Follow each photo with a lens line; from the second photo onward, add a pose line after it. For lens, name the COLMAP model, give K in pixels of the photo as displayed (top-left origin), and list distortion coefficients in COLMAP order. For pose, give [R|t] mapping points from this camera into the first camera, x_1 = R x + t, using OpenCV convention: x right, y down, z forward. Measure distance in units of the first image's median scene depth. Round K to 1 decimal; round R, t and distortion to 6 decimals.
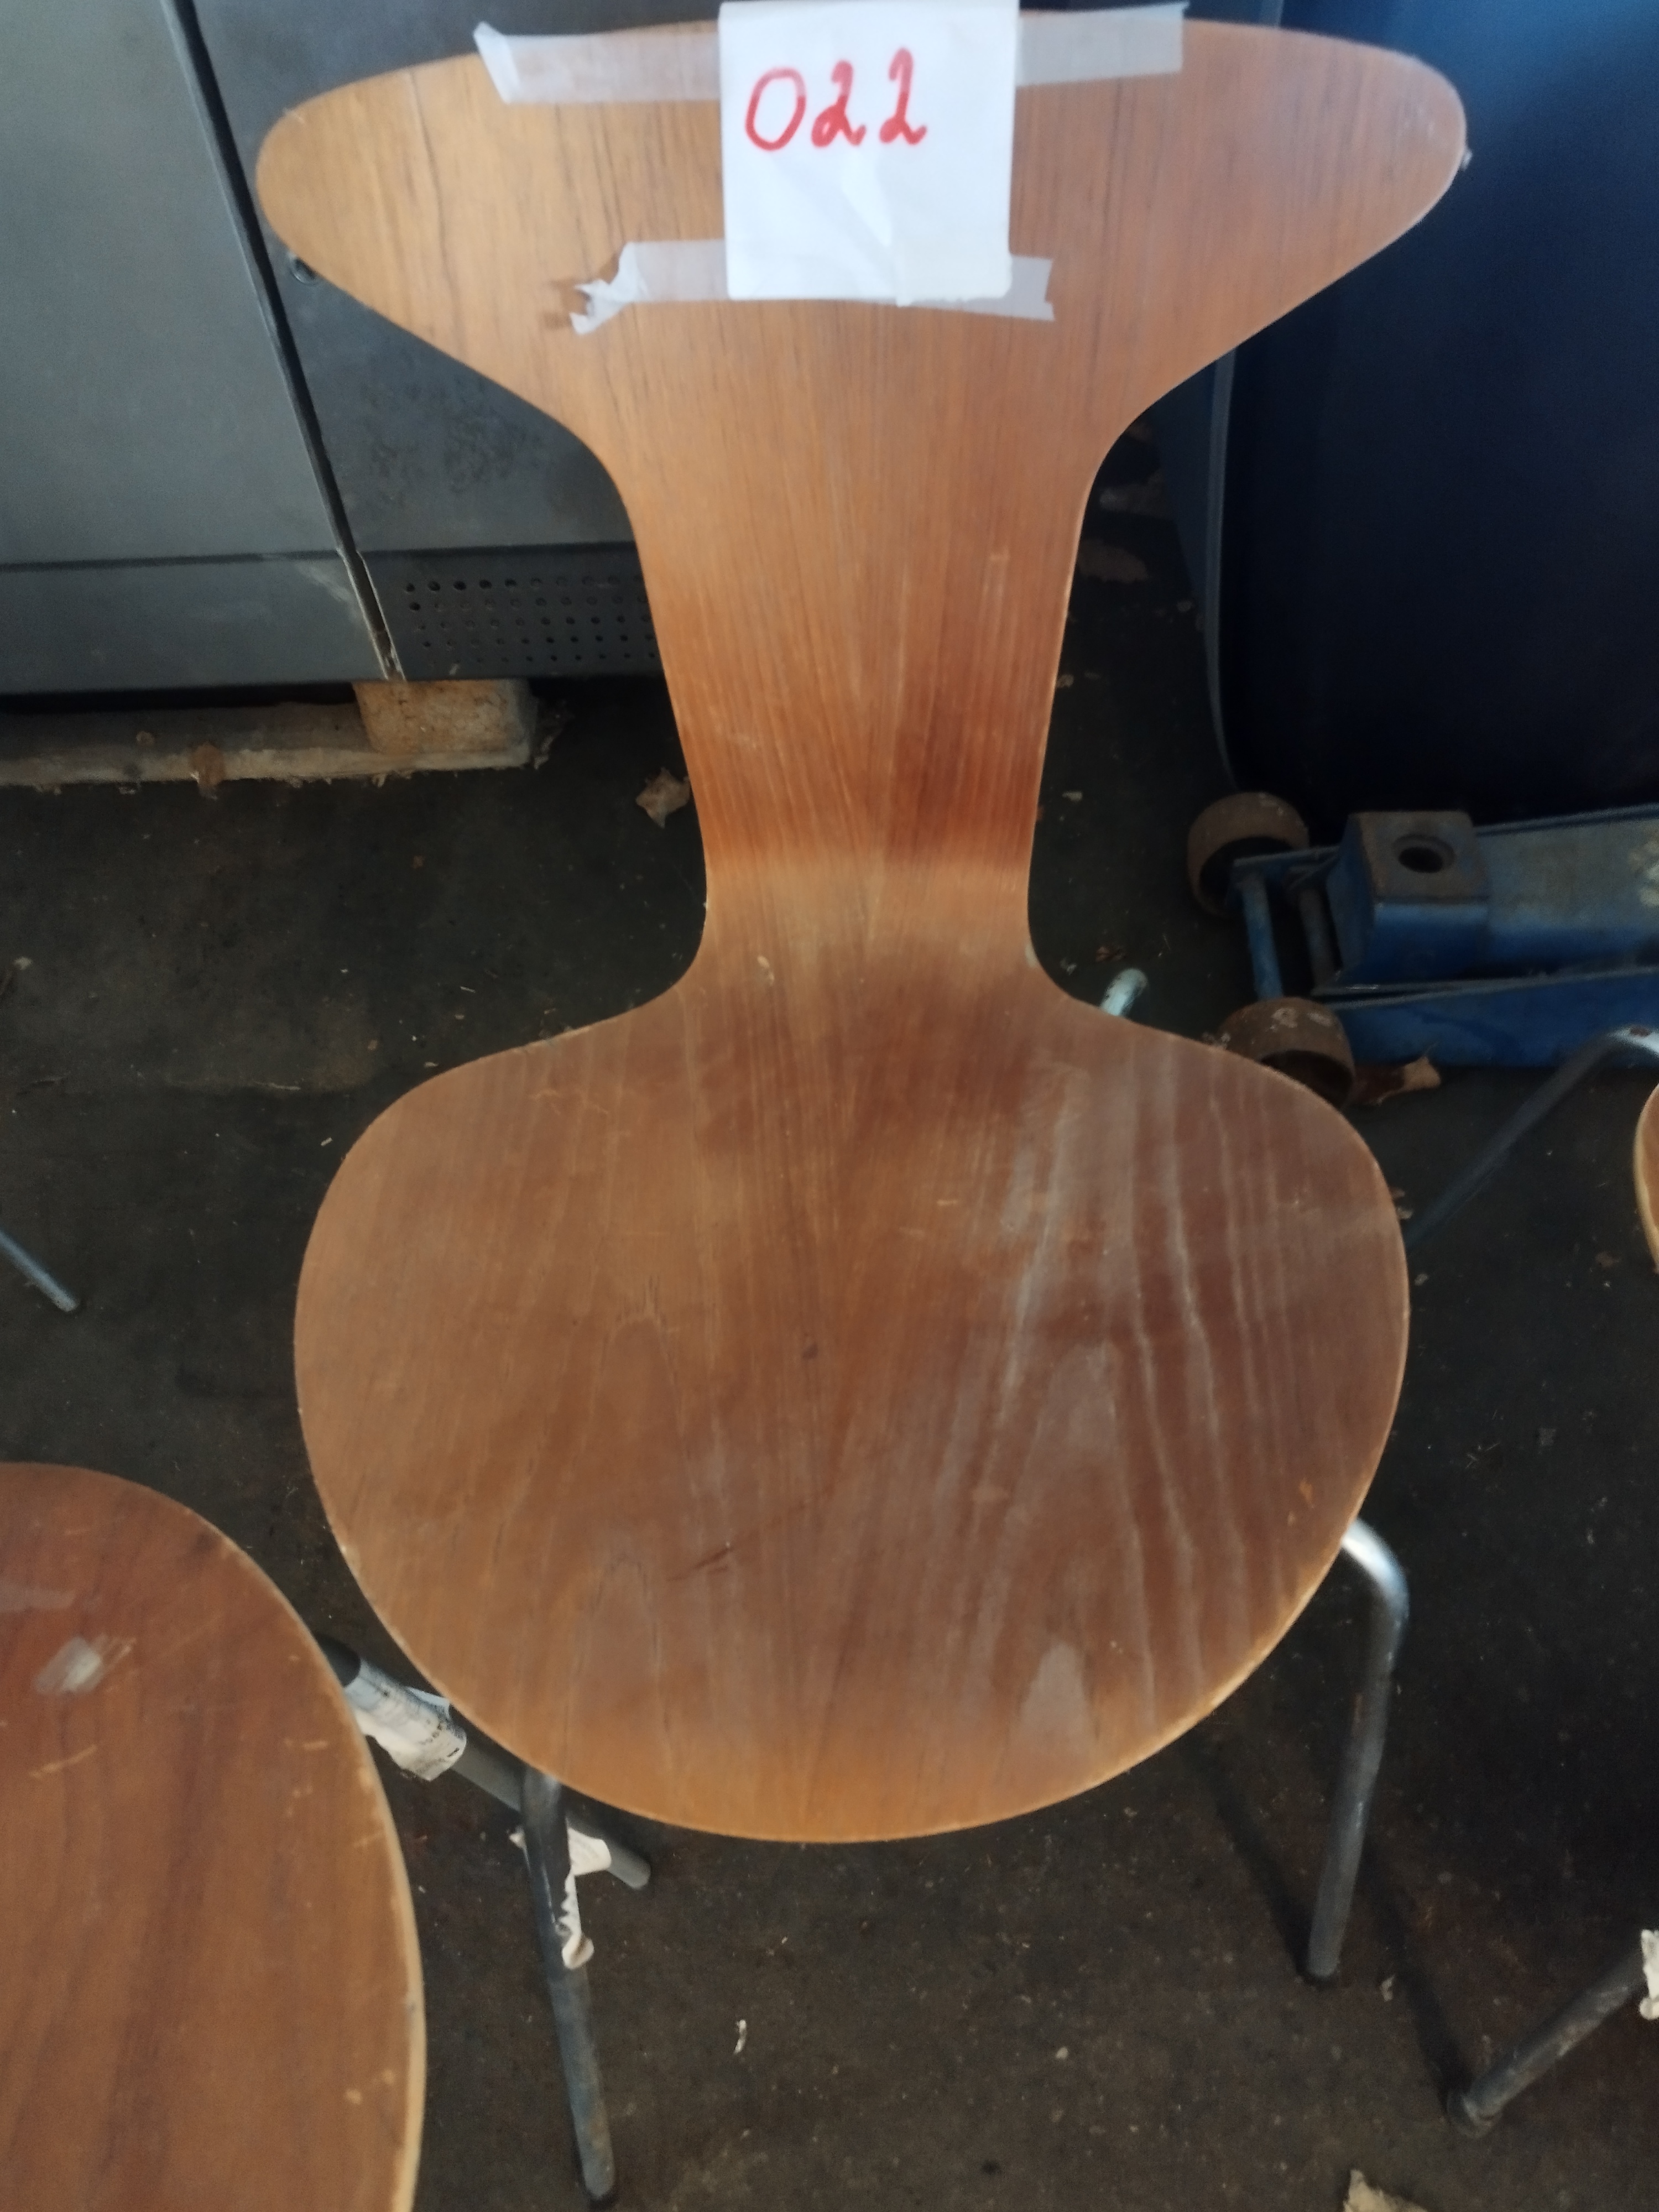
lens RADIAL K [[1613.8, 0, 823.5], [0, 1613.8, 1122.1], [0, 0, 1]] dist [0.004863, -0.000575]
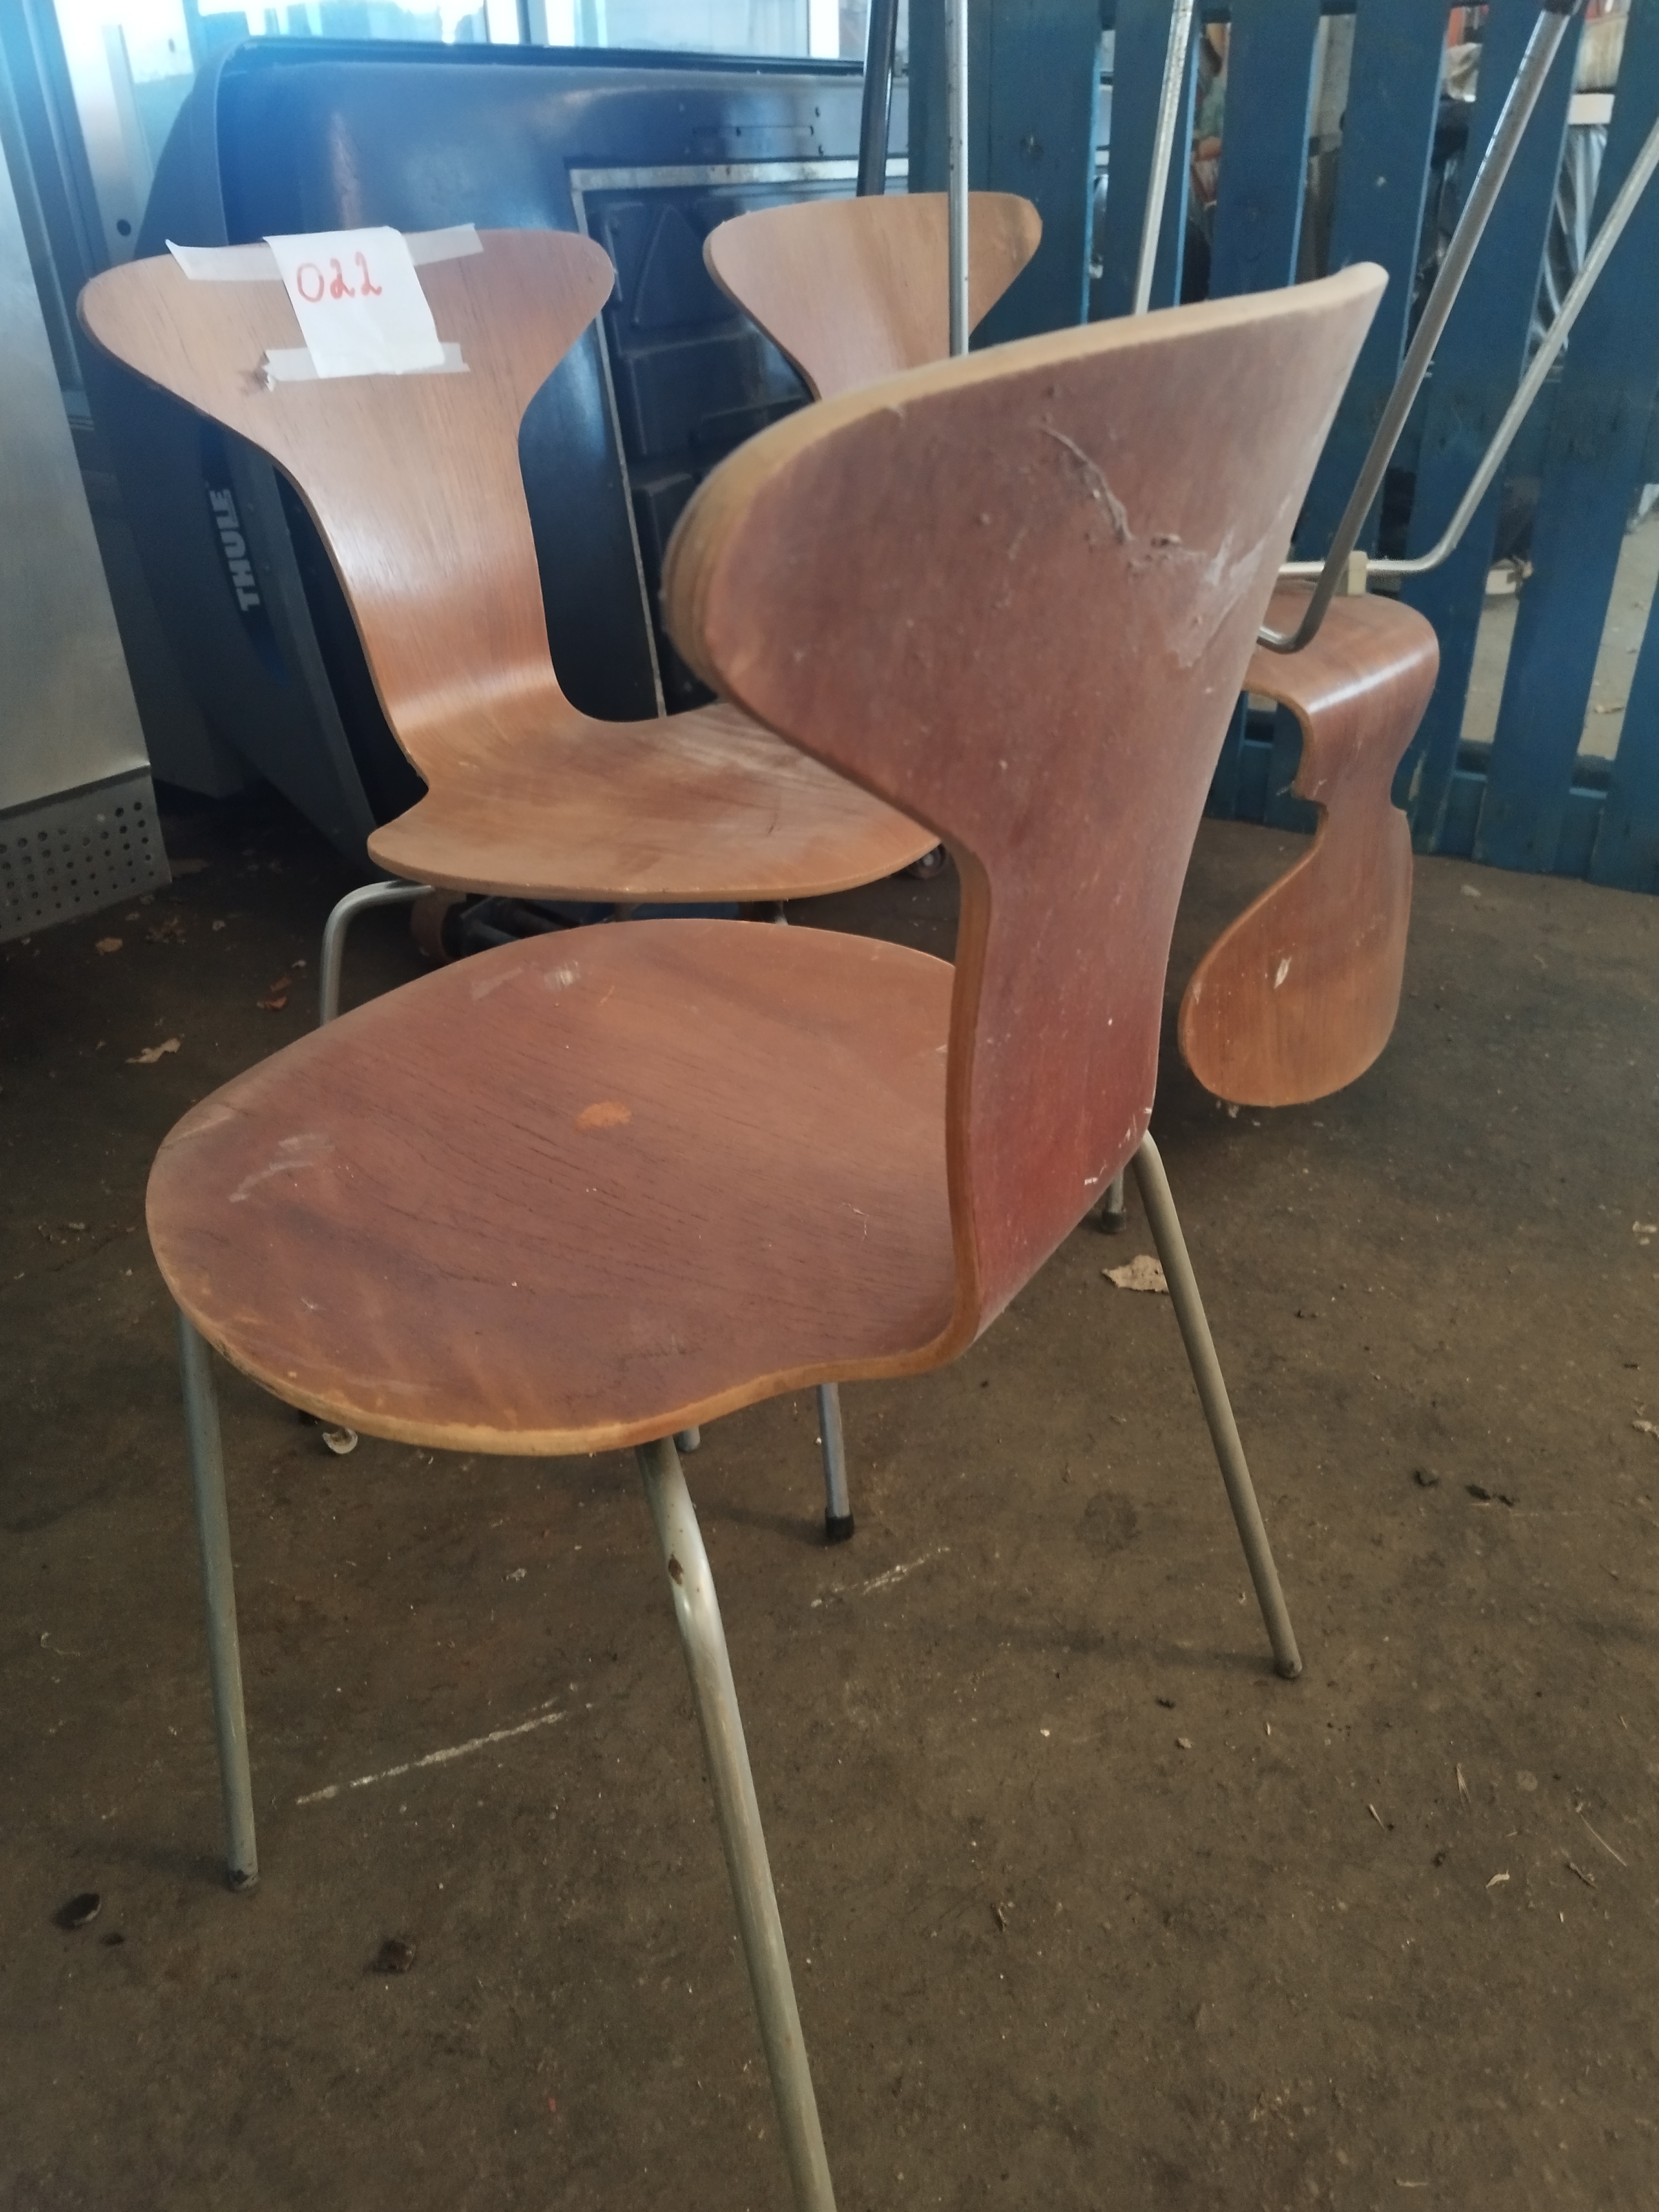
lens RADIAL K [[1613.8, 0, 823.5], [0, 1613.8, 1122.1], [0, 0, 1]] dist [0.004863, -0.000575]
pose [[0.622829, -0.381849, 0.682844, -1.312584], [0.593144, 0.799605, -0.093871, 0.686234], [-0.510161, 0.463490, 0.724509, -0.216771]]
